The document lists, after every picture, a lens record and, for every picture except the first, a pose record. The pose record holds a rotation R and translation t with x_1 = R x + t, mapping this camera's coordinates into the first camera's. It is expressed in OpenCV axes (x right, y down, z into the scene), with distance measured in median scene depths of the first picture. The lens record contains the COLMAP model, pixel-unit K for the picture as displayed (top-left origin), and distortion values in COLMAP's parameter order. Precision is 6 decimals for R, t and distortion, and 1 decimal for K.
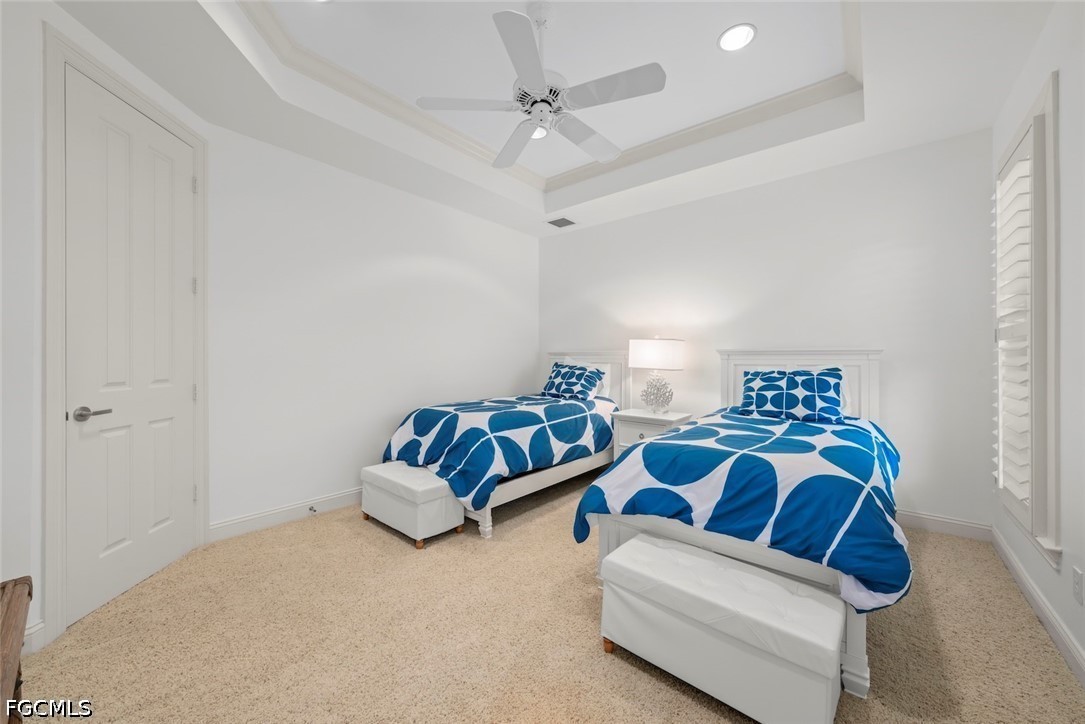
lens RADIAL K [[396.4, 0, 544.2], [0, 396.4, 360.5], [0, 0, 1]] dist [-0.002731, -0.000202]
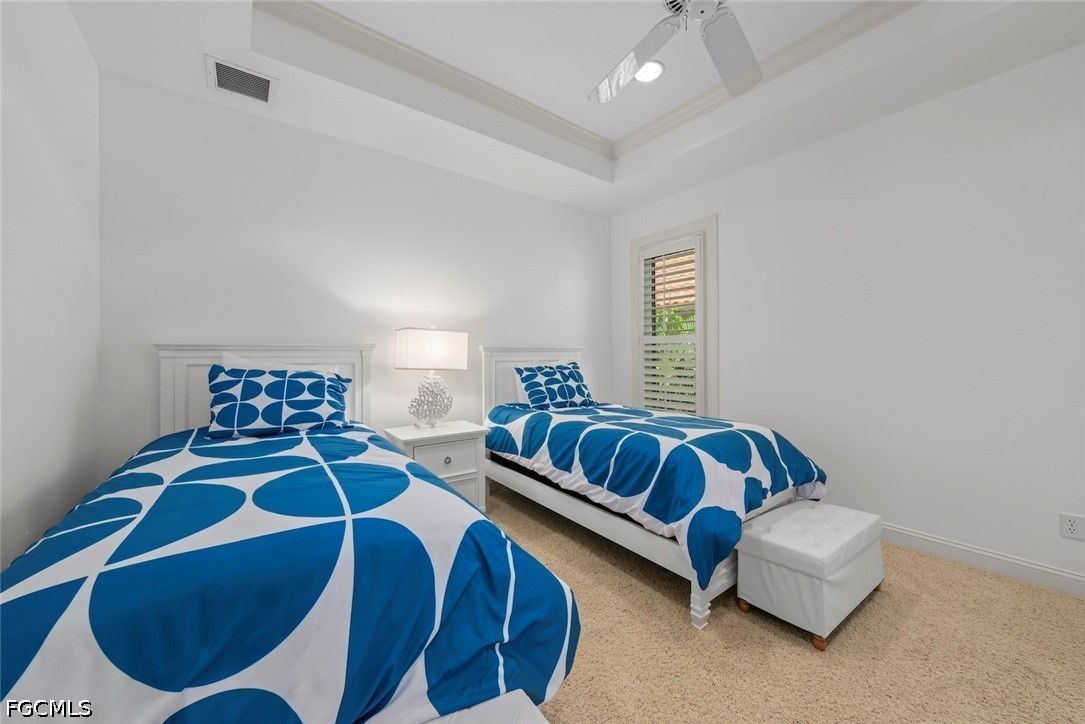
lens RADIAL K [[396.4, 0, 544.2], [0, 396.4, 360.5], [0, 0, 1]] dist [-0.002731, -0.000202]
pose [[0.256660, -0.006436, 0.966480, -0.386260], [0.024505, 0.999700, 0.000149, 0.009488], [-0.966191, 0.023646, 0.256741, 0.595152]]
